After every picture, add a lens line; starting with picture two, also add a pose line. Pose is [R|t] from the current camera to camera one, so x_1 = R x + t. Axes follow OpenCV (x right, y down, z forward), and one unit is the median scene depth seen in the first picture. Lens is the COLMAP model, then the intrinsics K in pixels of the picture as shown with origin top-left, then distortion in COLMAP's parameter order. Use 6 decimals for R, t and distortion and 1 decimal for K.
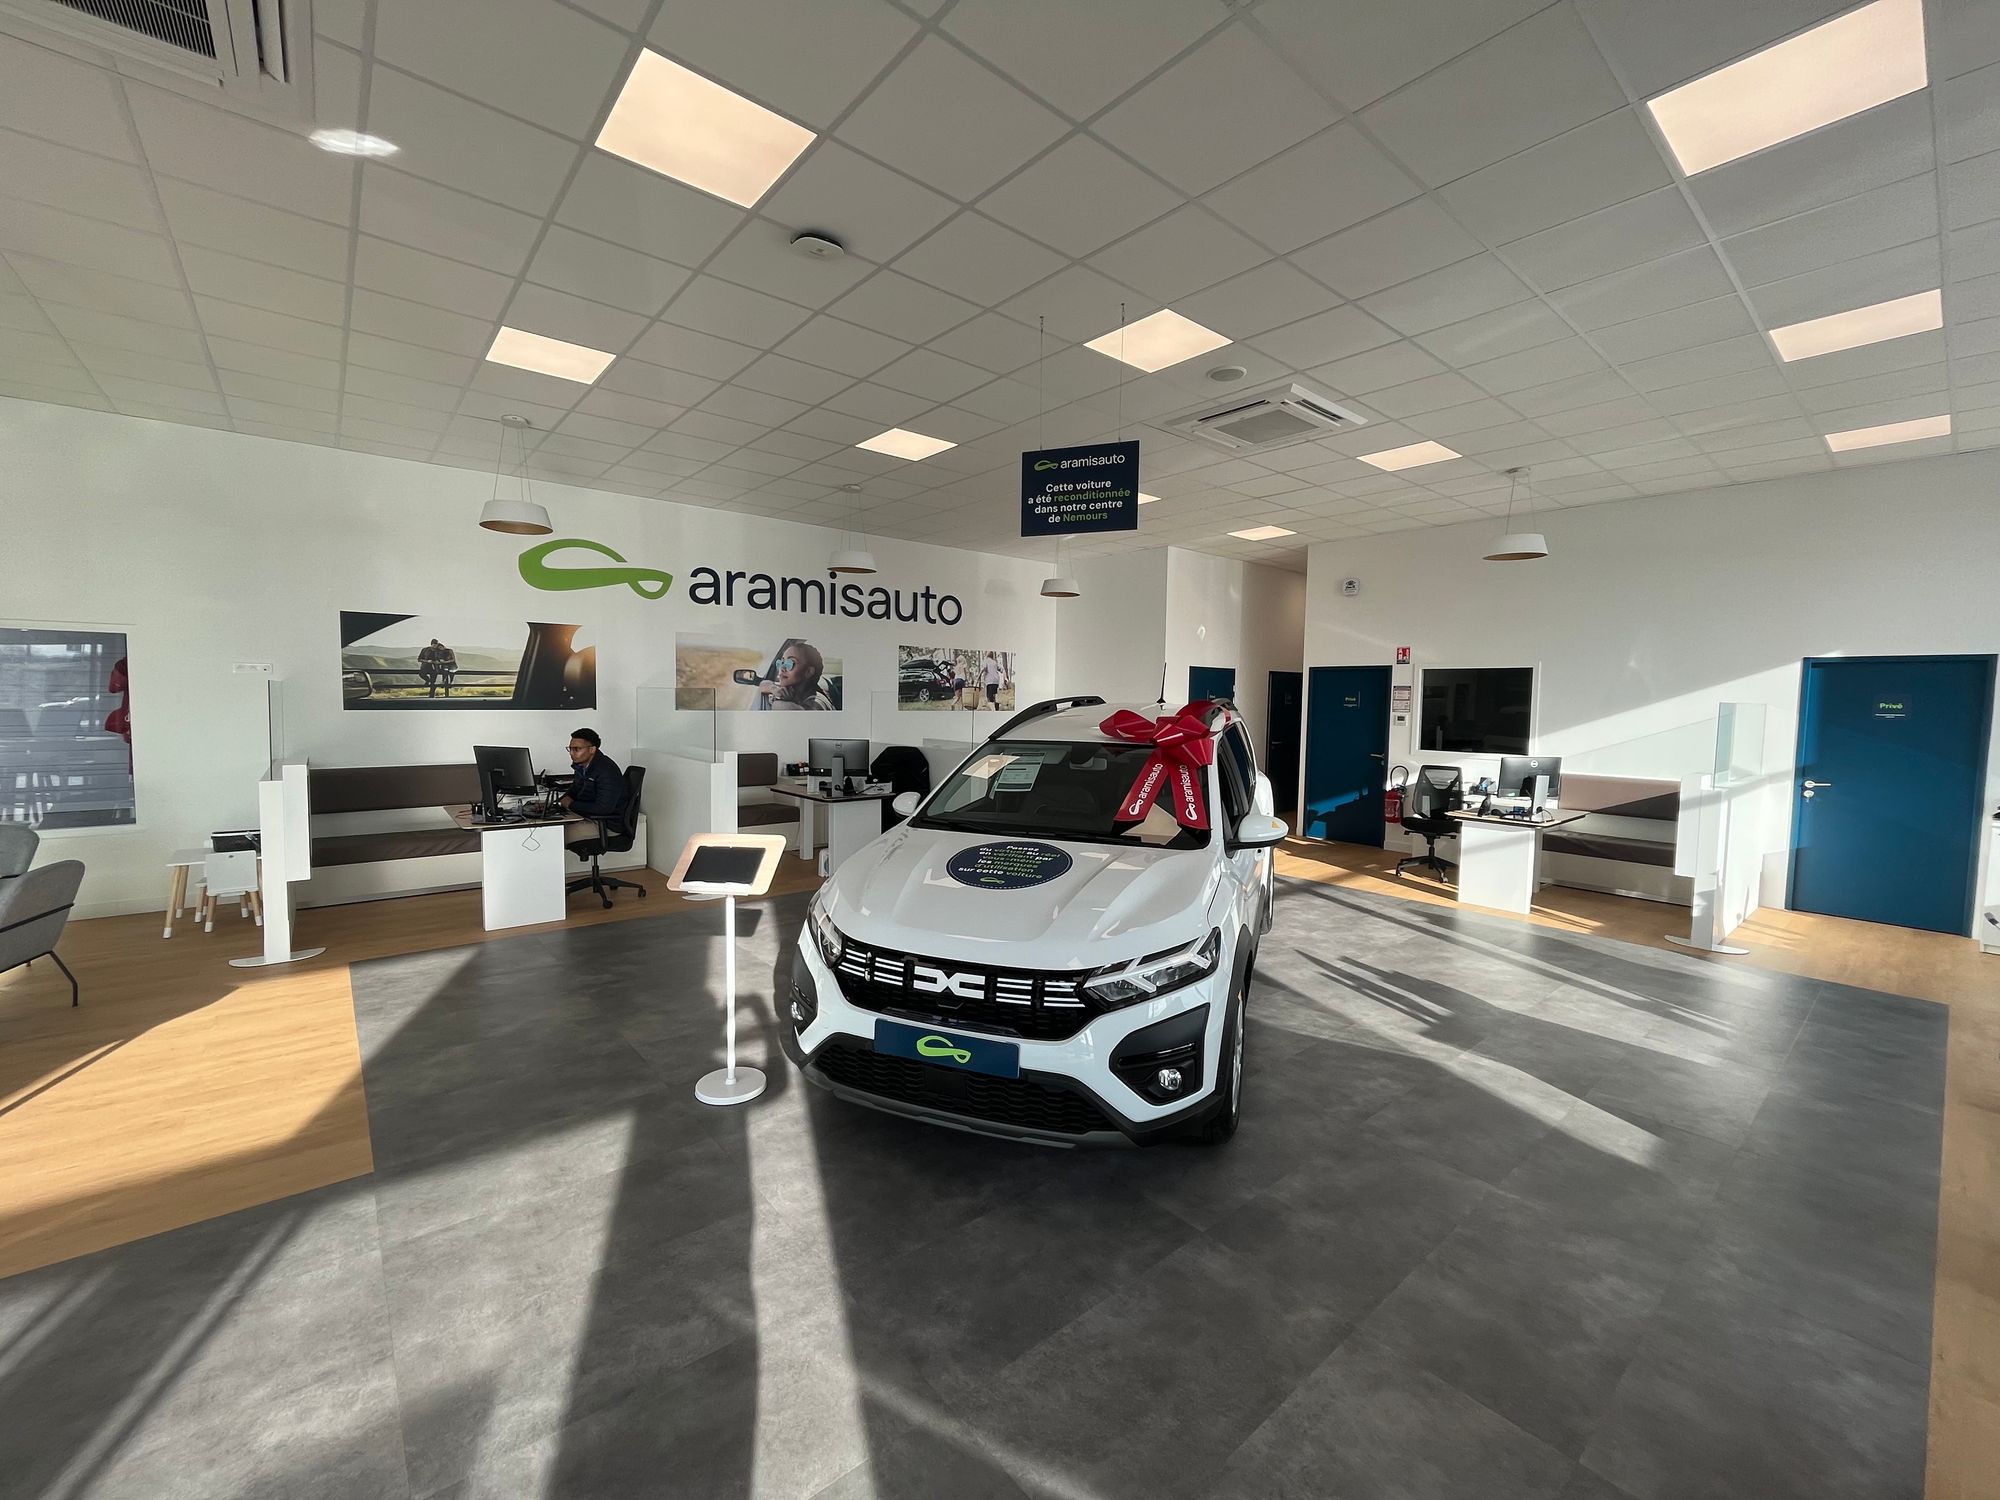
lens RADIAL K [[807.5, 0, 1000.0], [0, 807.5, 750.0], [0, 0, 1]] dist [-0.000523, -0.000123]
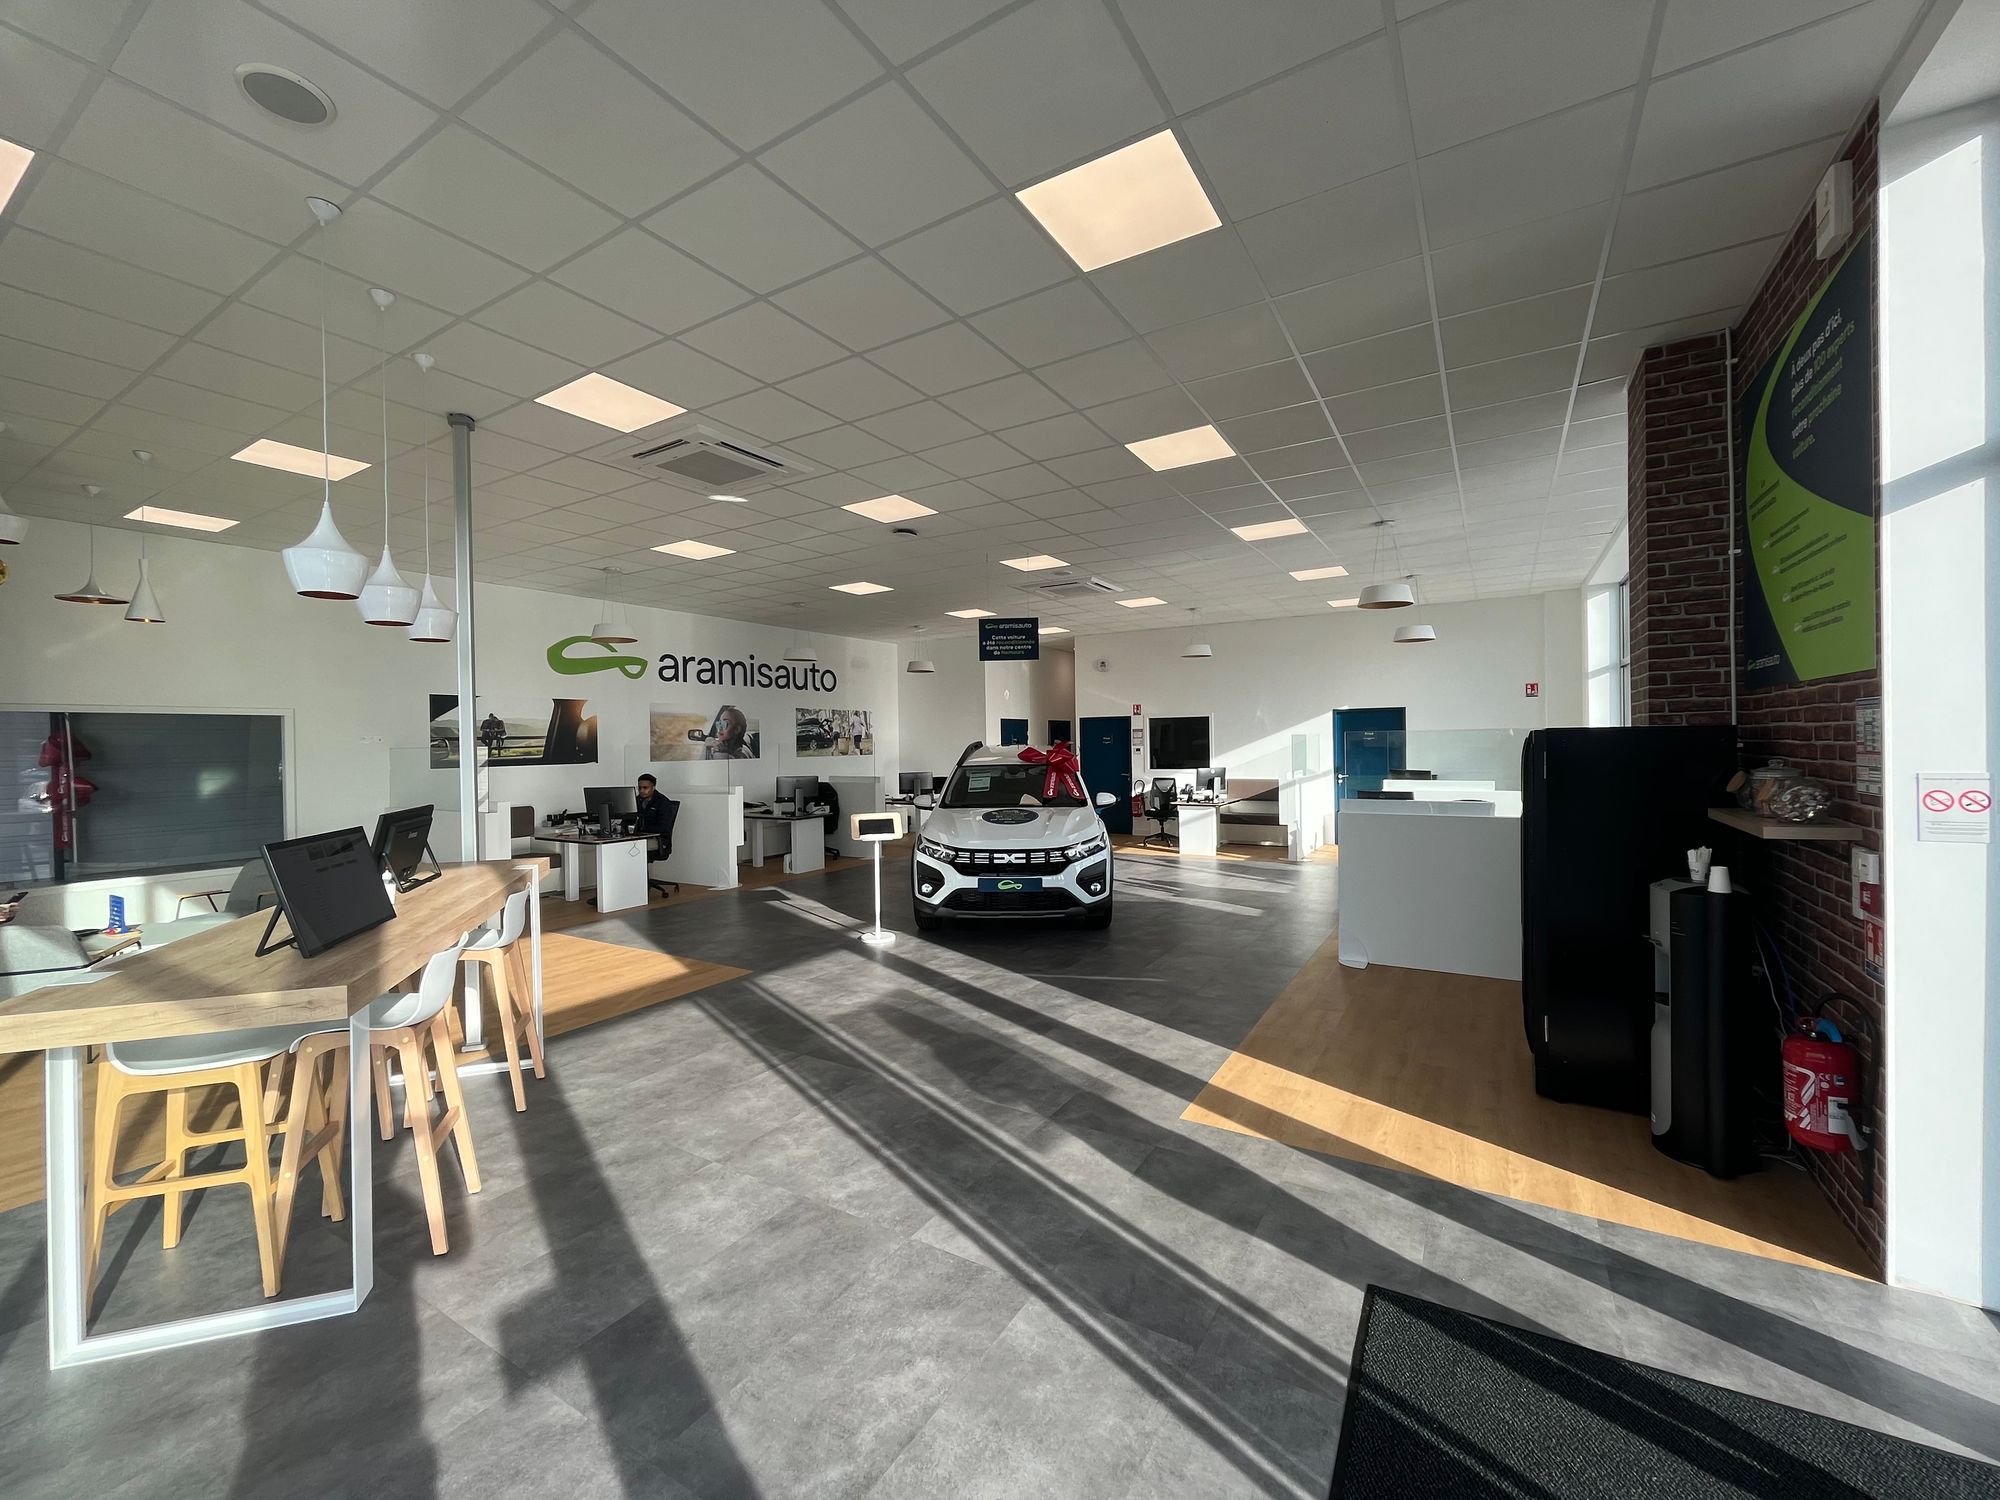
lens RADIAL K [[807.5, 0, 1000.0], [0, 807.5, 750.0], [0, 0, 1]] dist [-0.000523, -0.000123]
pose [[0.947015, -0.033746, 0.319411, -0.311528], [0.051798, 0.997494, -0.048188, 0.027672], [-0.316985, 0.062180, 0.946390, -0.479640]]
